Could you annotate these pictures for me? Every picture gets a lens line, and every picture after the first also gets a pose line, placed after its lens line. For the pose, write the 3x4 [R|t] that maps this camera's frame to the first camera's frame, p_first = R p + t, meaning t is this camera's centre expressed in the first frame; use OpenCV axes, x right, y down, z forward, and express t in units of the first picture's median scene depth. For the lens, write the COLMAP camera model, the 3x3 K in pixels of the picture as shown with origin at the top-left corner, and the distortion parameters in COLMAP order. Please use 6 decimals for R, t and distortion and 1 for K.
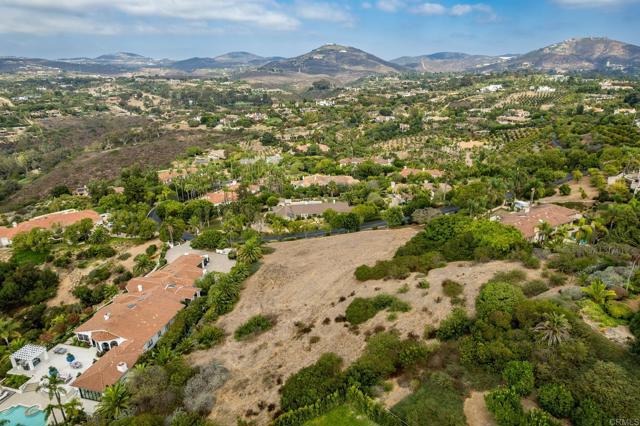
lens RADIAL K [[411.9, 0, 324.0], [0, 411.9, 207.0], [0, 0, 1]] dist [-0.083654, 0.079422]
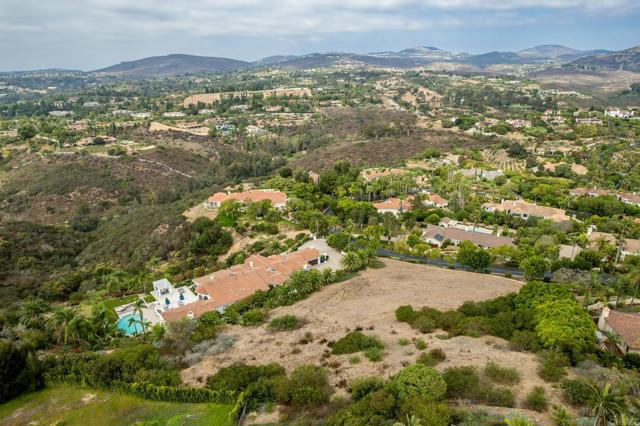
lens RADIAL K [[428.6, 0, 314.3], [0, 428.6, 214.8], [0, 0, 1]] dist [-0.086085, 0.082590]
pose [[0.778671, 0.209770, -0.591327, 0.099320], [-0.199460, 0.976325, 0.083694, -0.020970], [0.594884, 0.052776, 0.802077, 0.019972]]
